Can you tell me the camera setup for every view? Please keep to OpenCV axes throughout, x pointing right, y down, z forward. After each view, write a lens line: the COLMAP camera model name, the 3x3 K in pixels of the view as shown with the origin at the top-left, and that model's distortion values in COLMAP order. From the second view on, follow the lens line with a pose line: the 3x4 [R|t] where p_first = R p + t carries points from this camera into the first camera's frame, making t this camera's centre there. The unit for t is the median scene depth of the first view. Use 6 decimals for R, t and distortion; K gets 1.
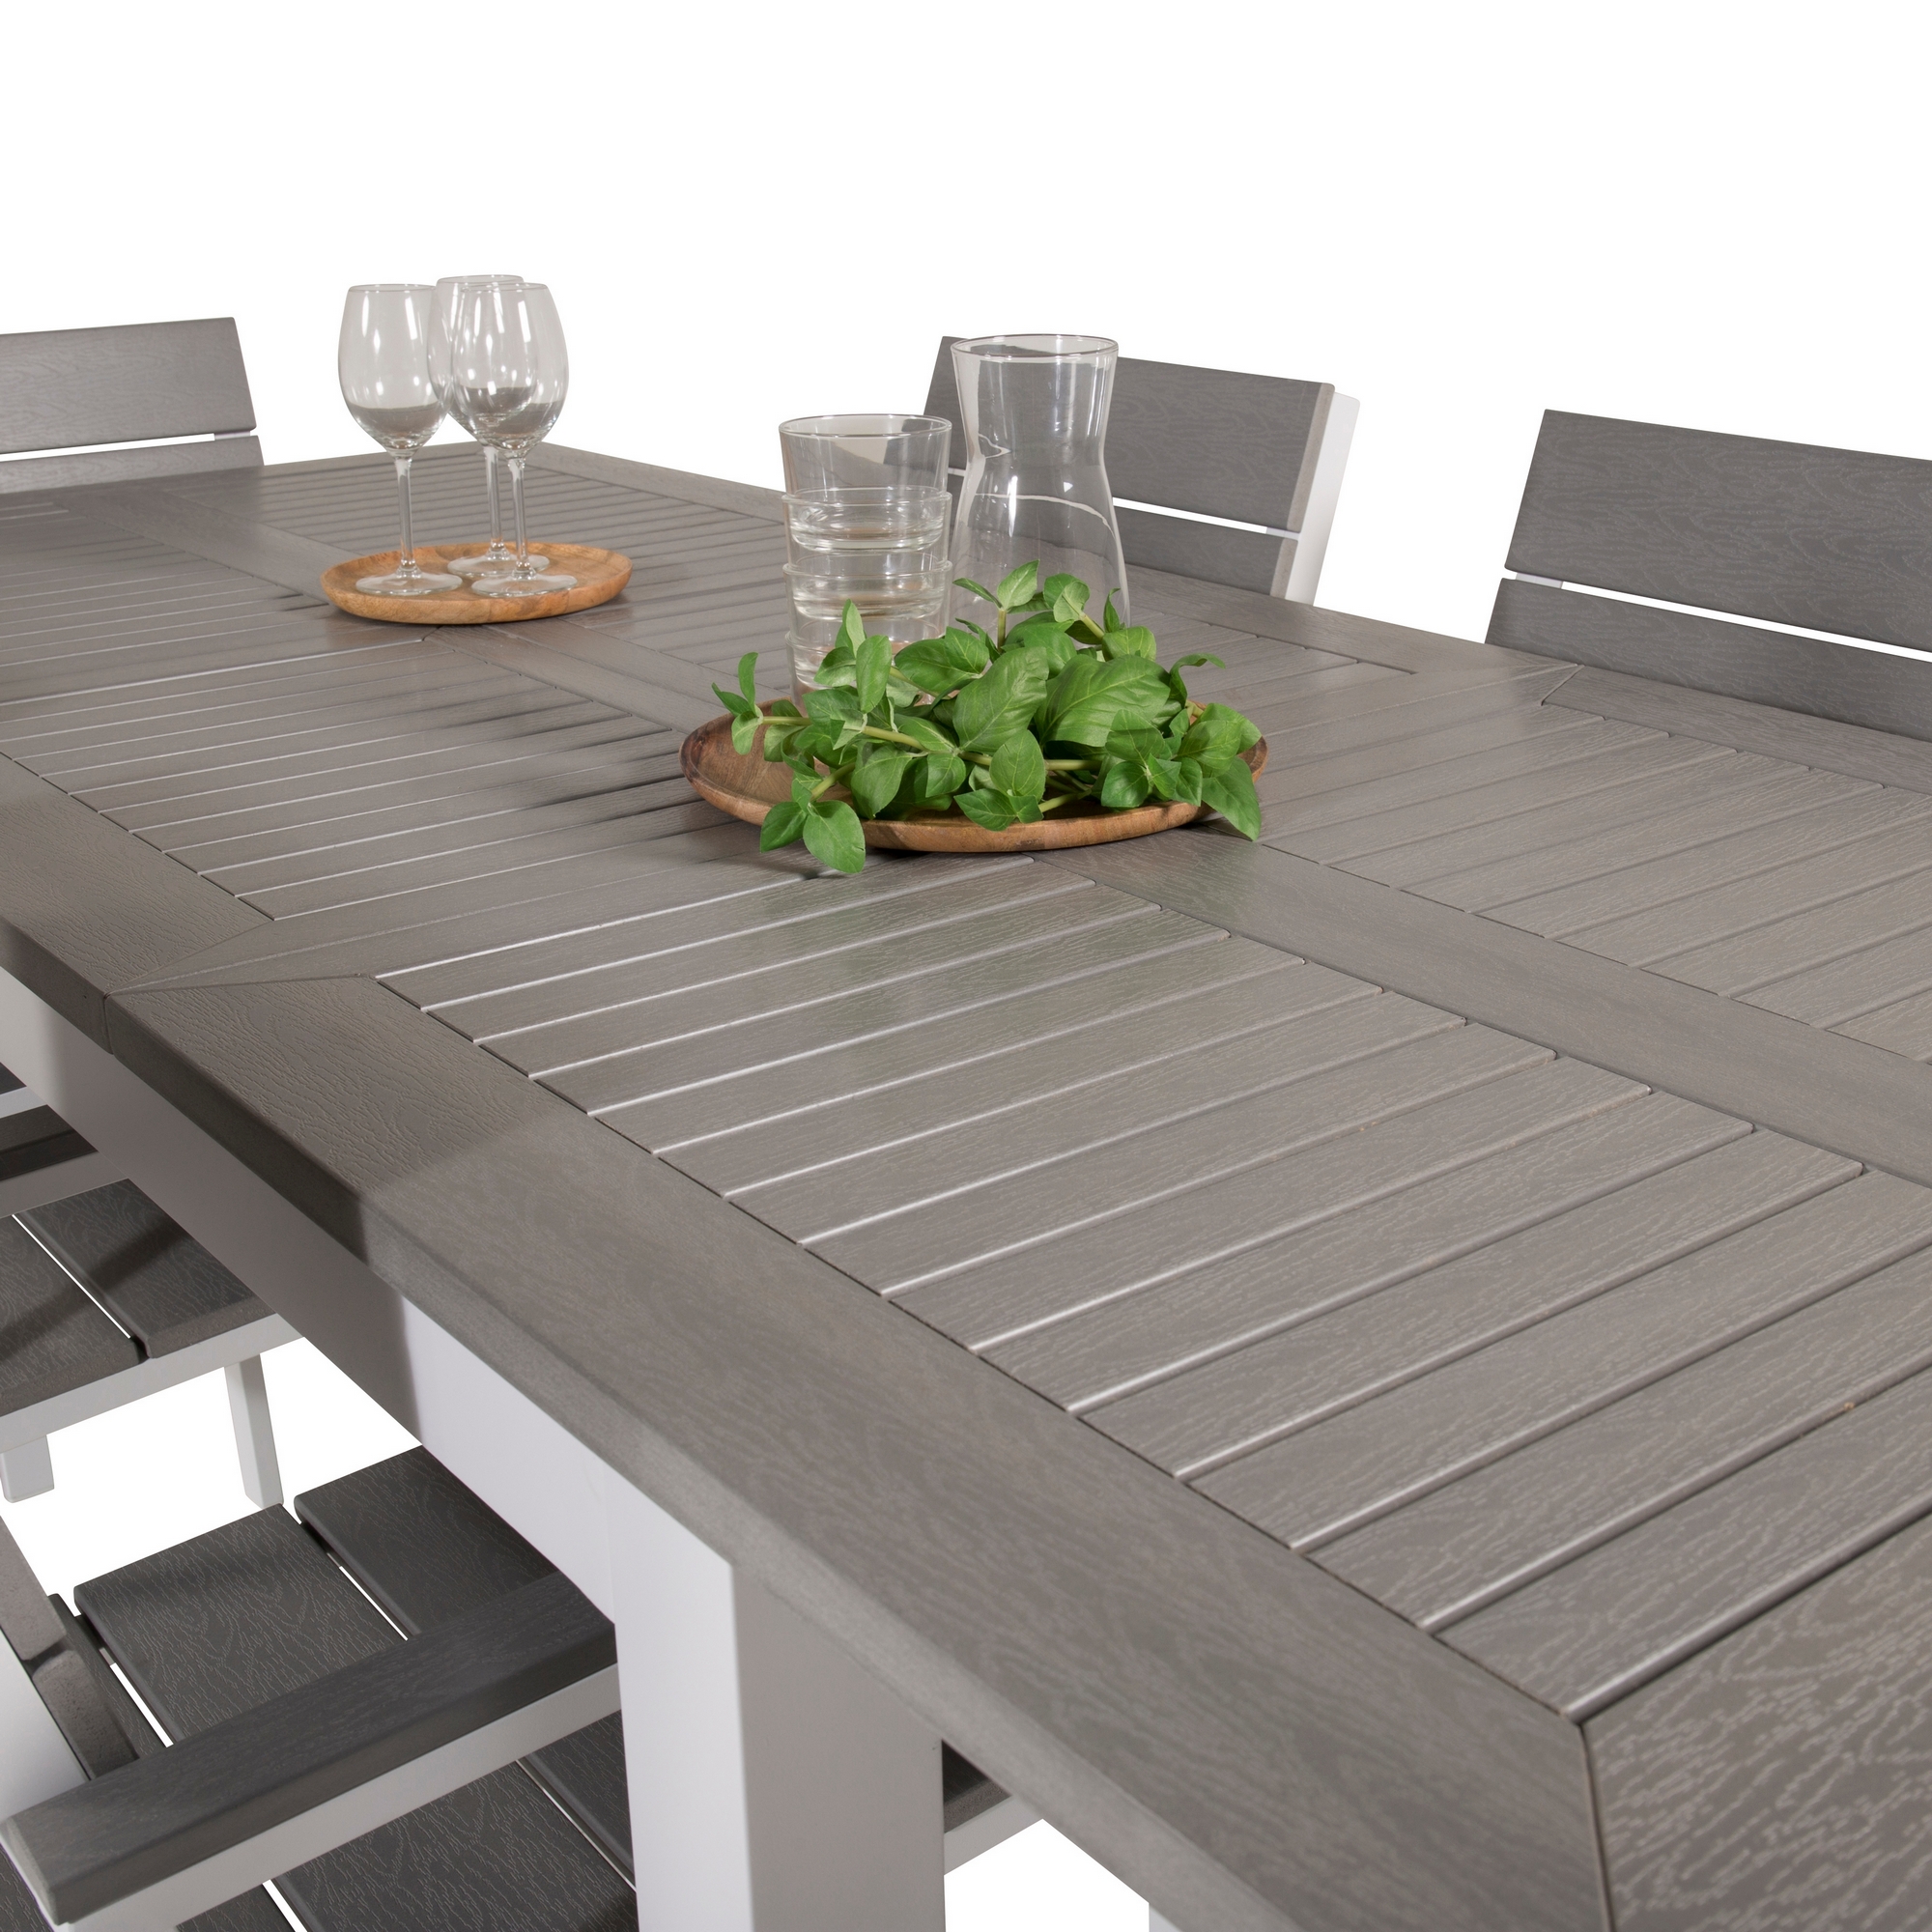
lens RADIAL K [[2605.5, 0, 957.2], [0, 2605.5, 959.4], [0, 0, 1]] dist [-0.037623, 0.000000]
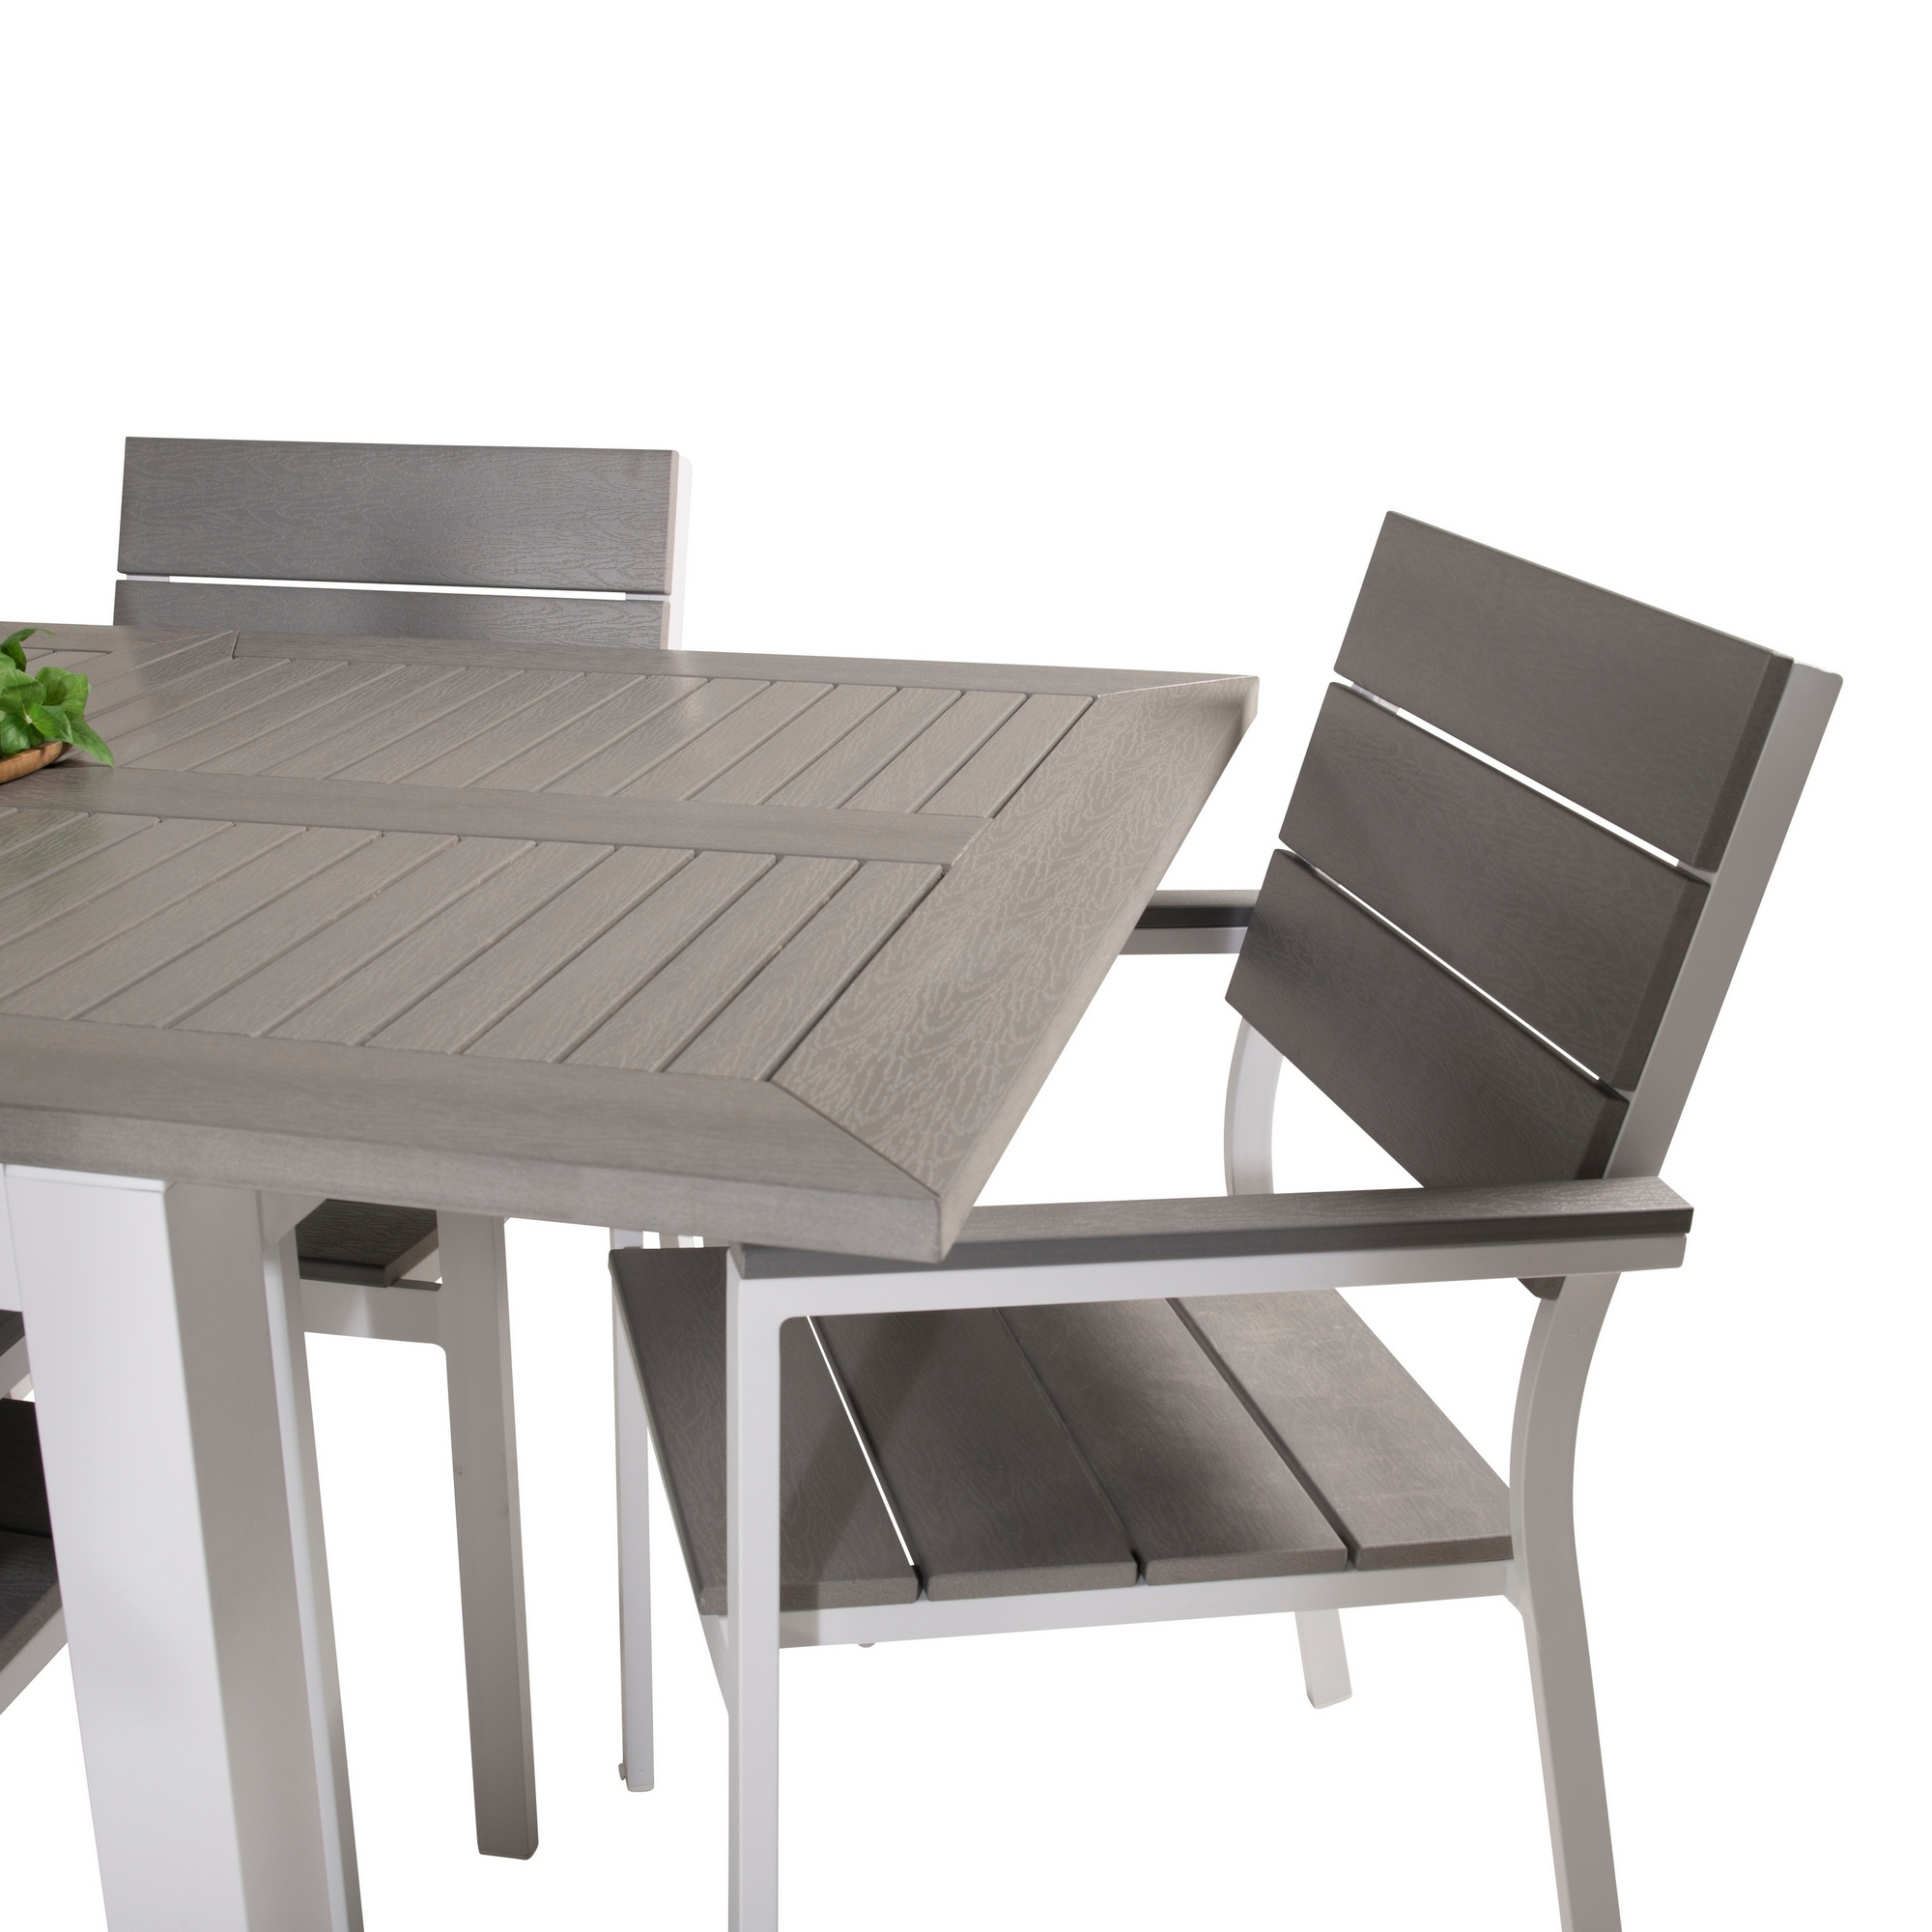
lens RADIAL K [[2605.5, 0, 958.5], [0, 2605.5, 951.2], [0, 0, 1]] dist [-0.037623, 0.000000]
pose [[0.782349, -0.184974, 0.594739, -0.340215], [0.202931, 0.978479, 0.037378, 0.080834], [-0.588854, 0.091448, 0.803049, -0.252201]]
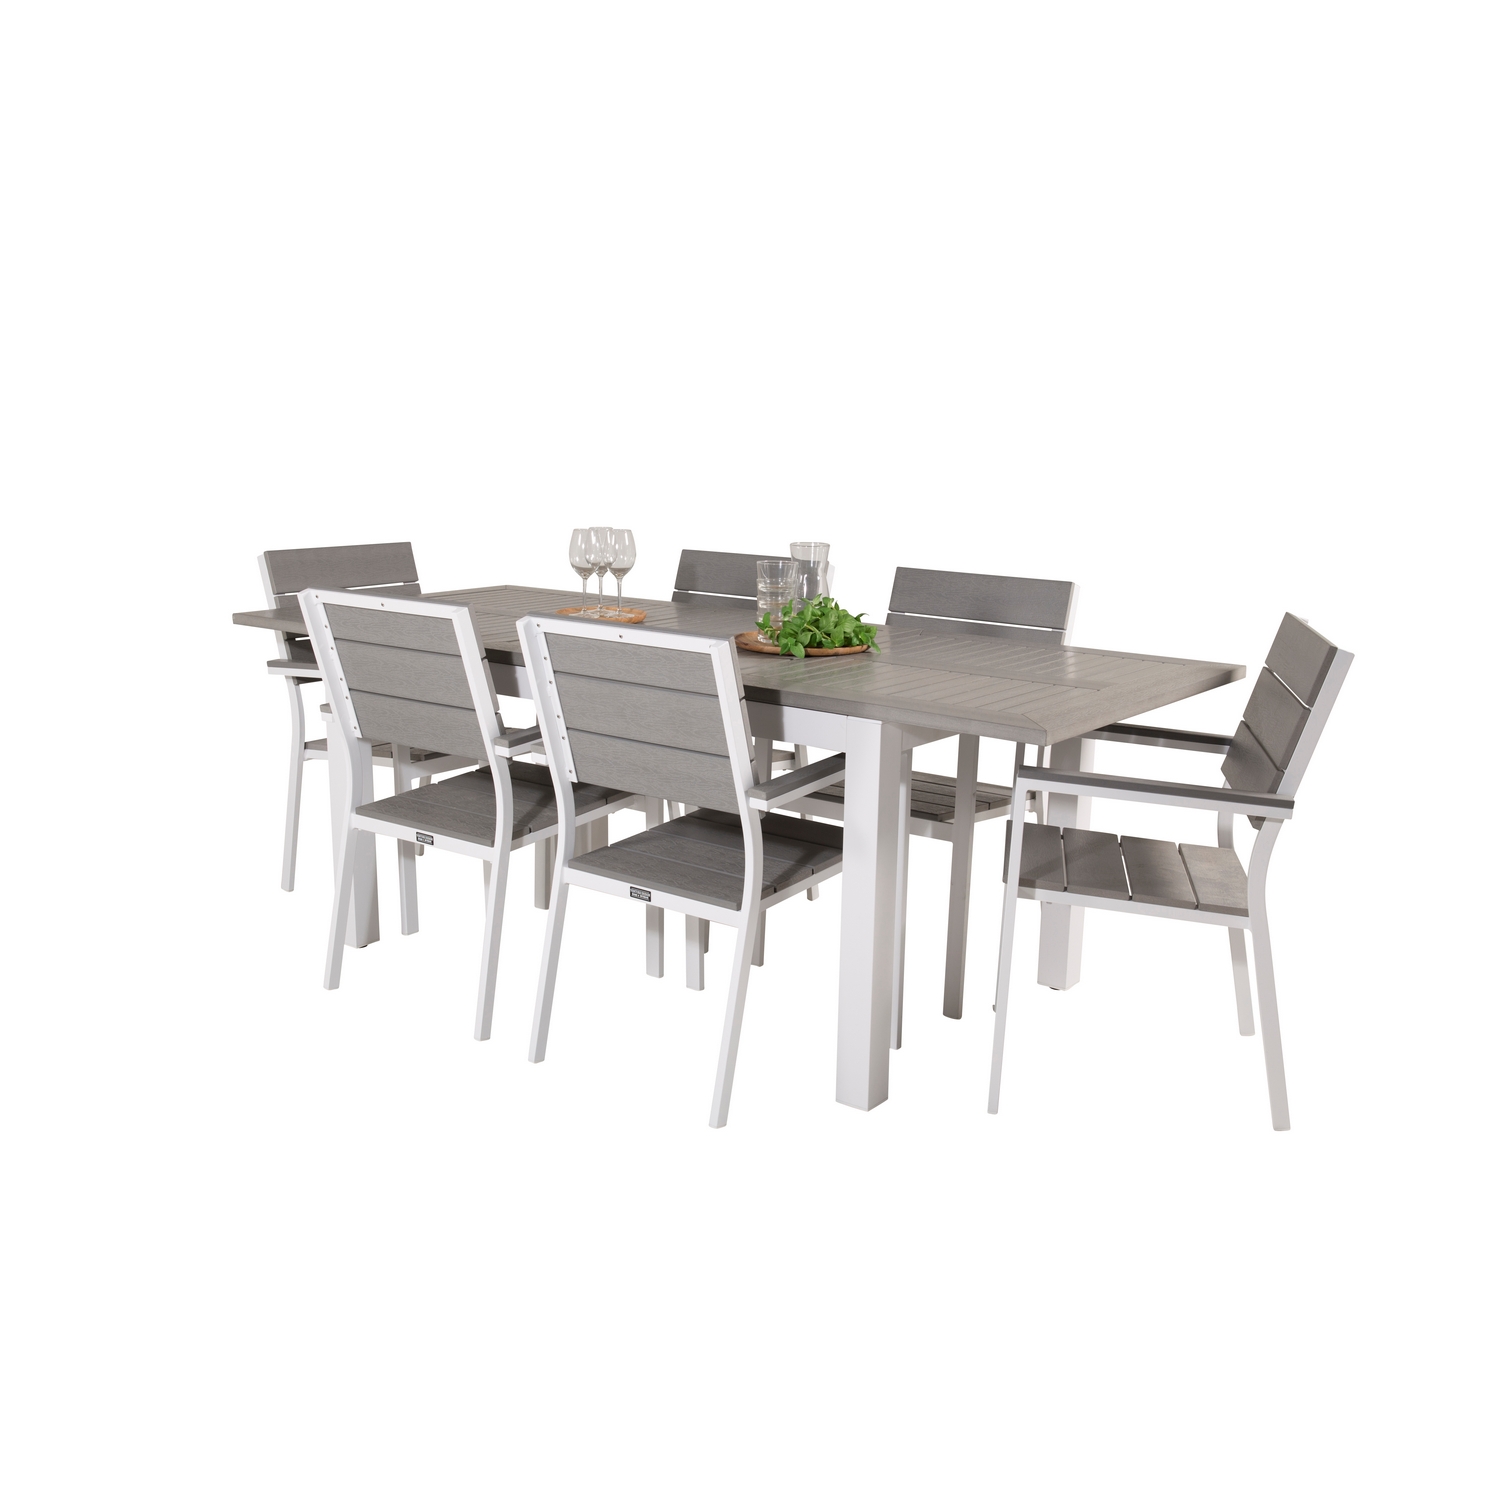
lens RADIAL K [[1552.9, 0, 763.5], [0, 1552.9, 748.4], [0, 0, 1]] dist [-0.002845, 0.000000]
pose [[0.961822, -0.026085, 0.272431, -0.816293], [0.059782, 0.991433, -0.116135, 0.415955], [-0.267067, 0.127987, 0.955141, -1.469831]]
